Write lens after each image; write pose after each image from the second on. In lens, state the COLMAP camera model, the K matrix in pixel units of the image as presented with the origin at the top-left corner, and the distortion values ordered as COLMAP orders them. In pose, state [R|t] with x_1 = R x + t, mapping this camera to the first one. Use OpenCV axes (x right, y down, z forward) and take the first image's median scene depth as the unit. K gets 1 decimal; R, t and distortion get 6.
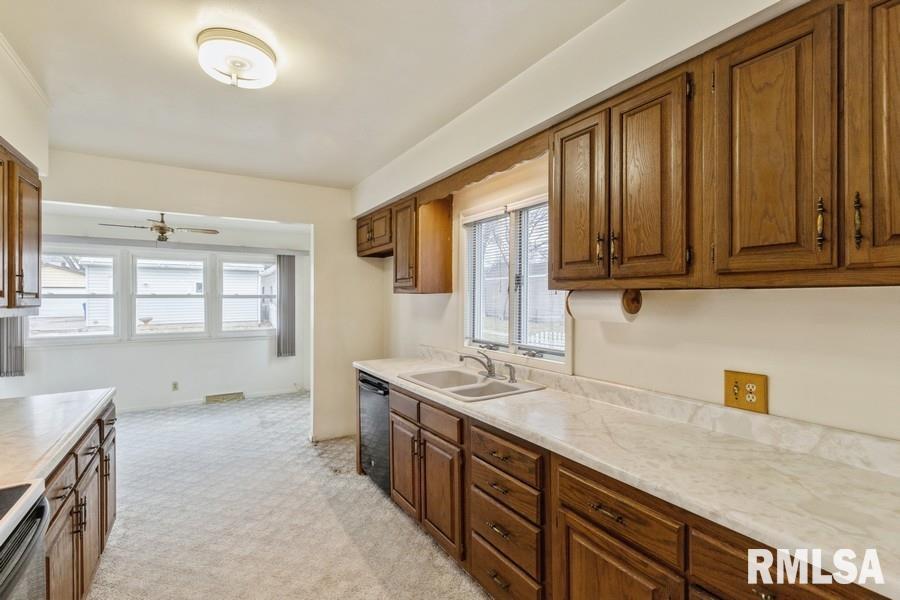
lens RADIAL K [[411.4, 0, 453.7], [0, 411.4, 298.1], [0, 0, 1]] dist [0.007841, -0.000533]
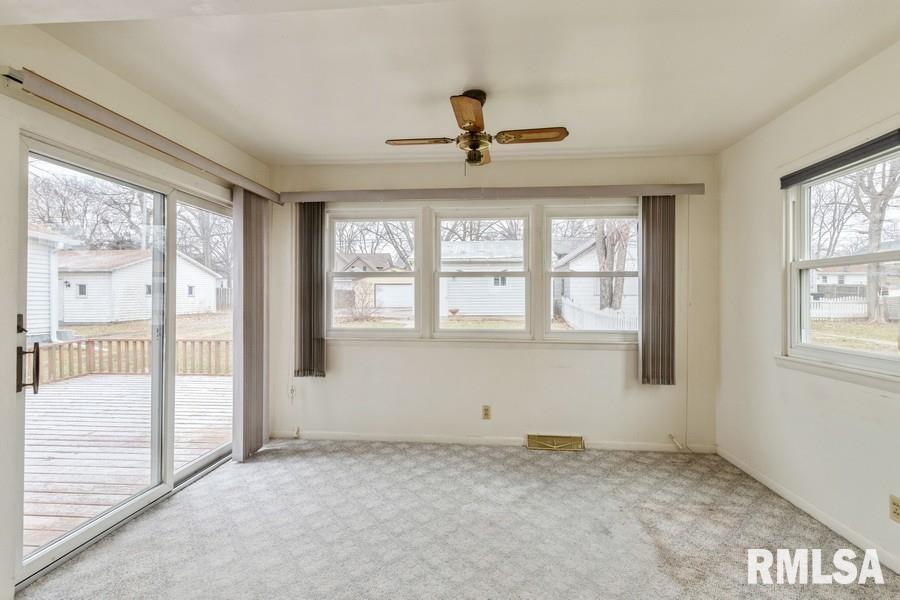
lens RADIAL K [[411.4, 0, 451.9], [0, 411.4, 296.6], [0, 0, 1]] dist [0.007841, -0.000533]
pose [[0.797753, 0.006151, -0.602953, -0.323140], [-0.003999, 0.999980, 0.004909, 0.027565], [0.602972, -0.001505, 0.797761, 0.443567]]
